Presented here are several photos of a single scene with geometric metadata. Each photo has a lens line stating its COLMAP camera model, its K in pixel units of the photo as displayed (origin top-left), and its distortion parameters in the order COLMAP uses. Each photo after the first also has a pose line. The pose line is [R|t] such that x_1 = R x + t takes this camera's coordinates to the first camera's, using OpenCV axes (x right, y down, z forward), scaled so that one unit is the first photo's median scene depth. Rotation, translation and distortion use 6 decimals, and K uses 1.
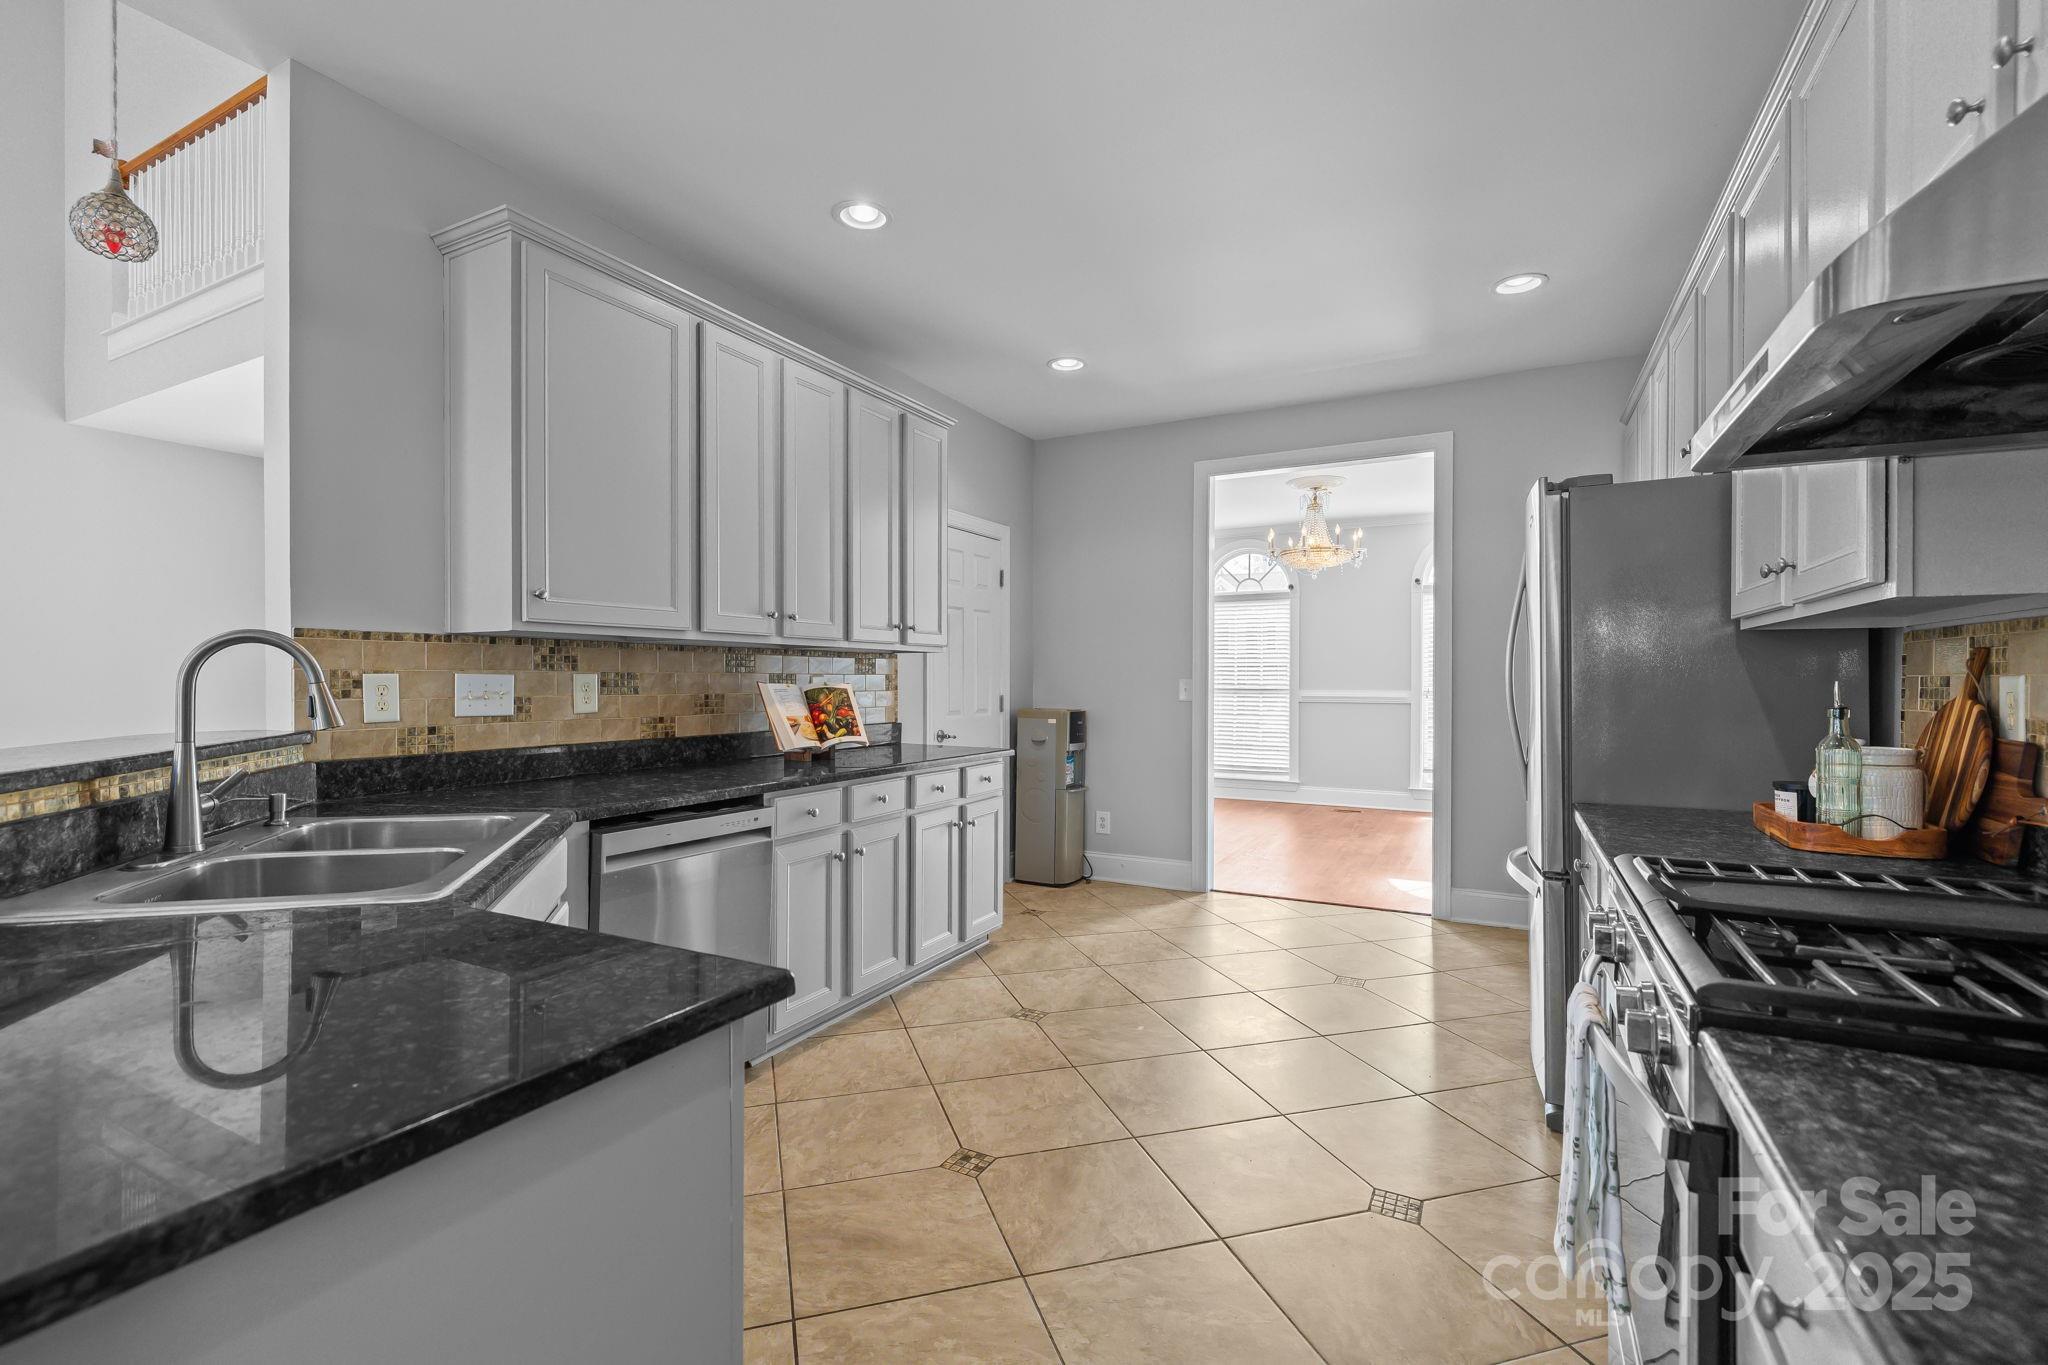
lens RADIAL K [[892.7, 0, 1008.6], [0, 892.7, 680.1], [0, 0, 1]] dist [0.007409, 0.000242]
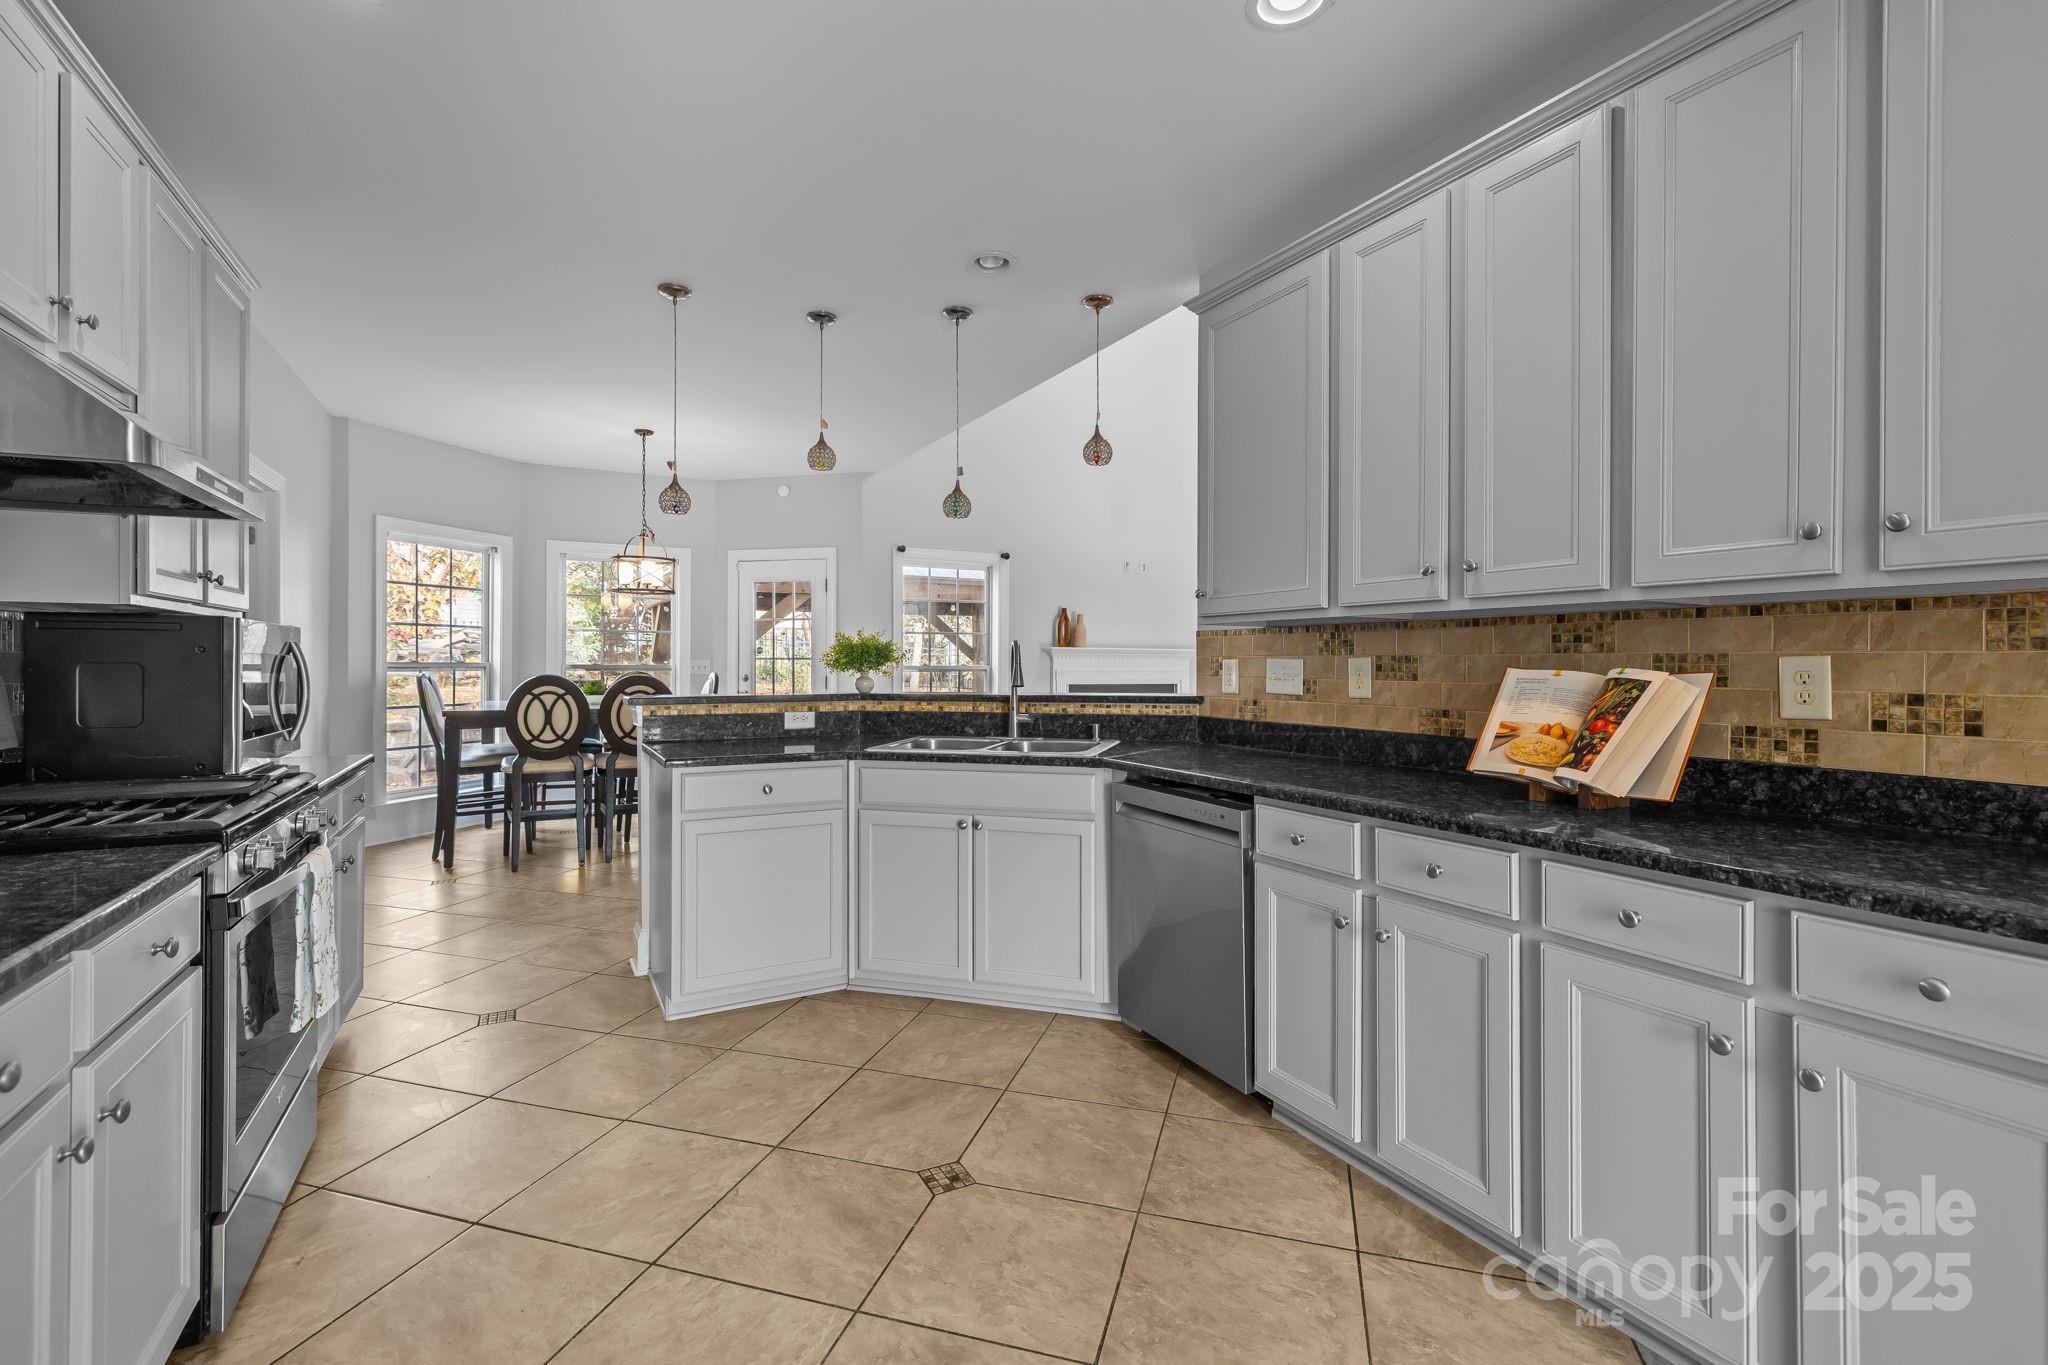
lens RADIAL K [[892.1, 0, 1018.6], [0, 892.1, 660.8], [0, 0, 1]] dist [0.003306, 0.000295]
pose [[-0.540647, -0.006597, -0.841224, 0.550379], [-0.005013, 0.999977, -0.004620, 0.002821], [0.841235, 0.001719, -0.540667, 1.228503]]
